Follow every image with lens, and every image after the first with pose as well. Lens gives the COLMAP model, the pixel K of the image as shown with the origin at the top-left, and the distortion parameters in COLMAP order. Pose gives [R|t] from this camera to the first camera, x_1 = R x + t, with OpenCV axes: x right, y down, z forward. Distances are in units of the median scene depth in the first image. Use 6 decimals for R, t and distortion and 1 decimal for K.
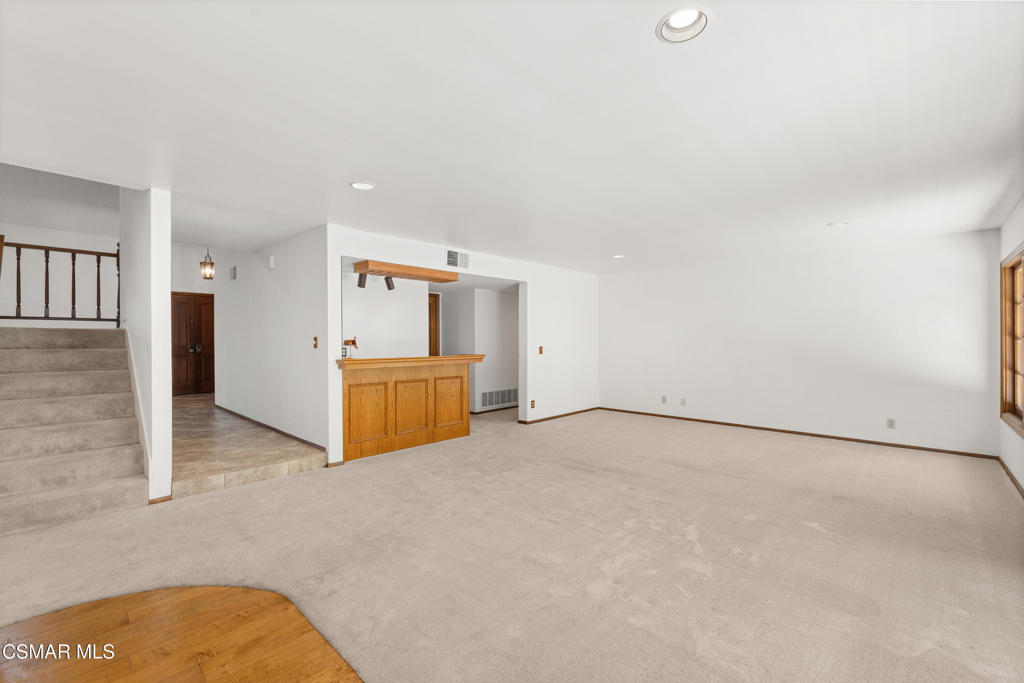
lens RADIAL K [[434.5, 0, 512.9], [0, 434.5, 342.4], [0, 0, 1]] dist [0.009234, -0.000079]
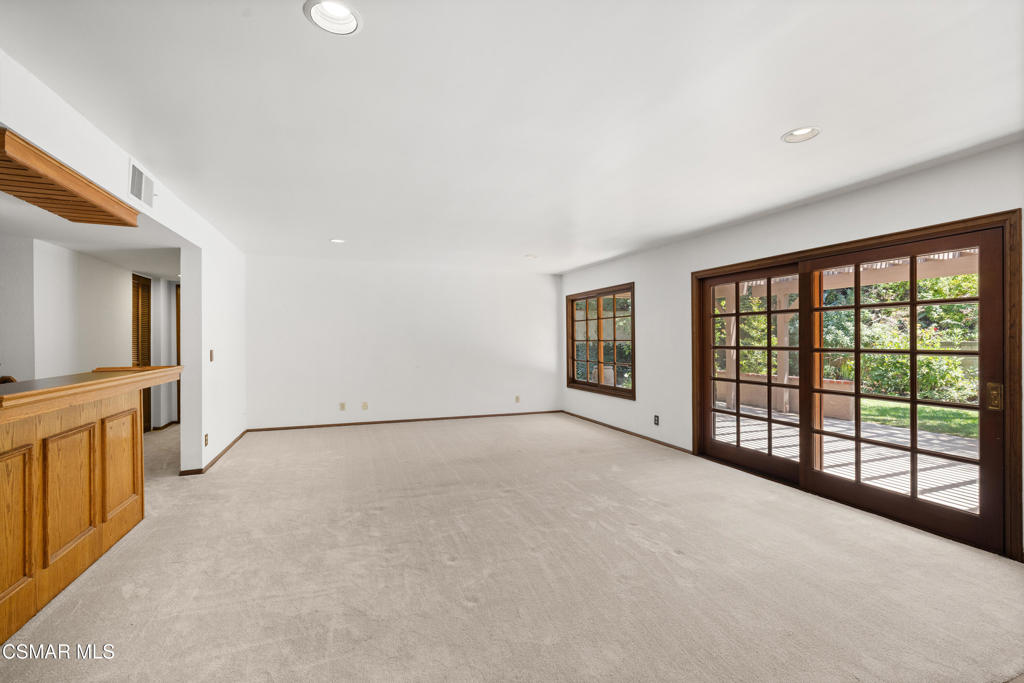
lens RADIAL K [[434.5, 0, 513.0], [0, 434.5, 340.3], [0, 0, 1]] dist [0.009234, -0.000079]
pose [[0.429103, 0.002630, 0.903252, -0.469451], [0.001436, 0.999993, -0.003594, -0.003557], [-0.903254, 0.002840, 0.429096, 0.423870]]
